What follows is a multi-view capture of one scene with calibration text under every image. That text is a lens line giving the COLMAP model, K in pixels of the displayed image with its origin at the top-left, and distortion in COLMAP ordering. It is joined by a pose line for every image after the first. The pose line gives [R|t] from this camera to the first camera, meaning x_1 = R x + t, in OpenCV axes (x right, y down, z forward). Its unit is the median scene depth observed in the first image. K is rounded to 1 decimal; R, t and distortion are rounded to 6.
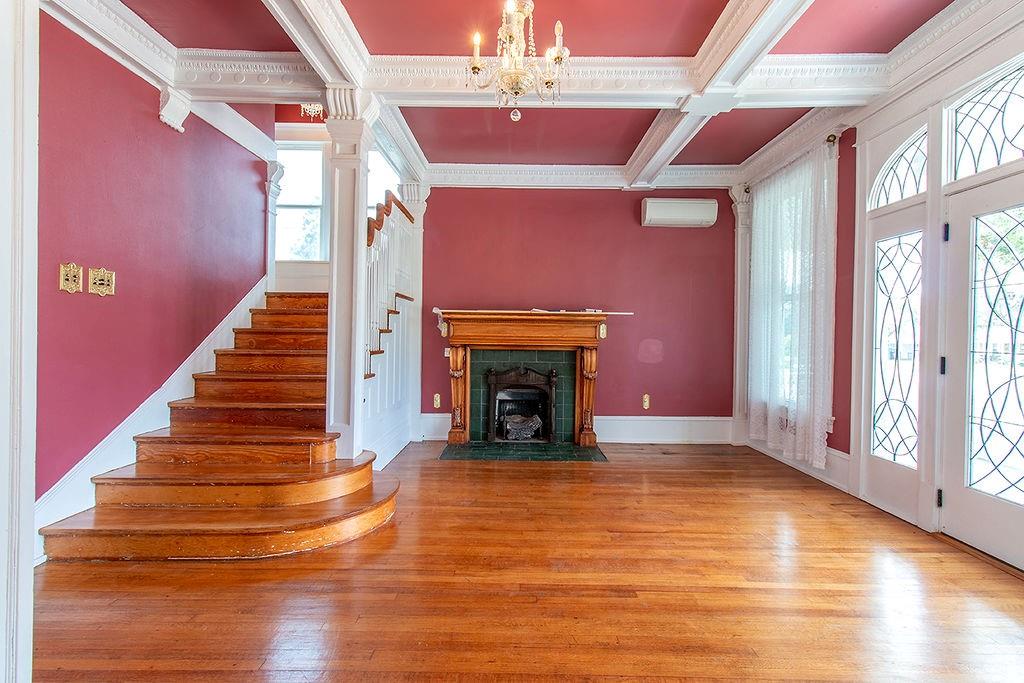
lens RADIAL K [[474.8, 0, 511.8], [0, 474.8, 334.0], [0, 0, 1]] dist [0.004831, 0.000524]
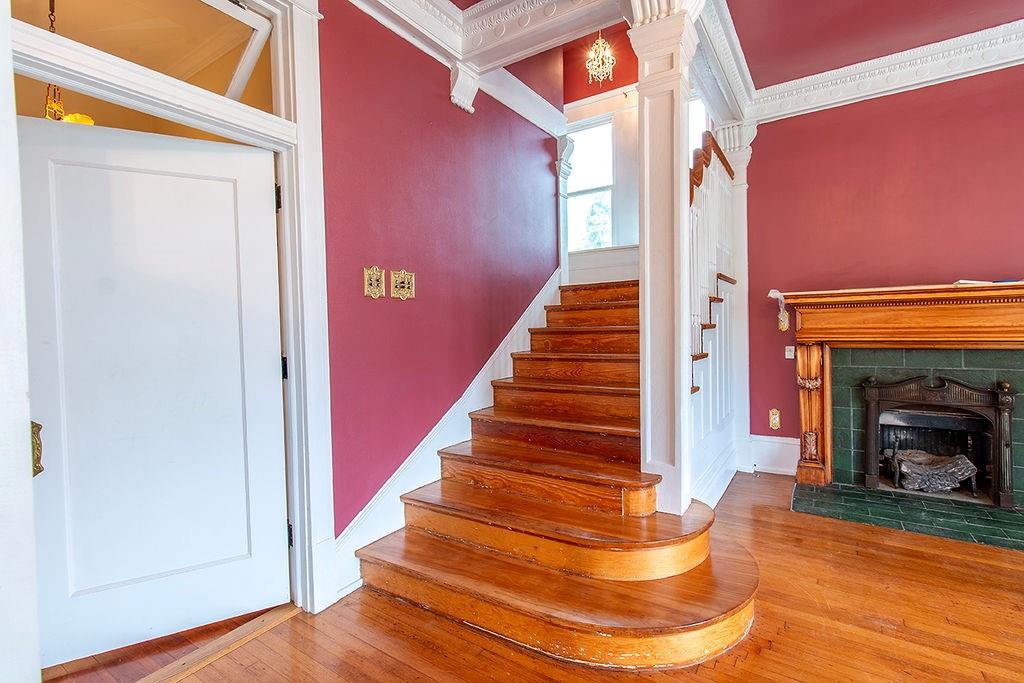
lens RADIAL K [[474.8, 0, 513.5], [0, 474.8, 339.2], [0, 0, 1]] dist [0.004831, 0.000524]
pose [[0.838980, -0.016068, -0.543925, -0.140115], [0.031816, 0.999302, 0.019554, -0.011757], [0.543231, -0.033710, 0.838906, 0.263552]]
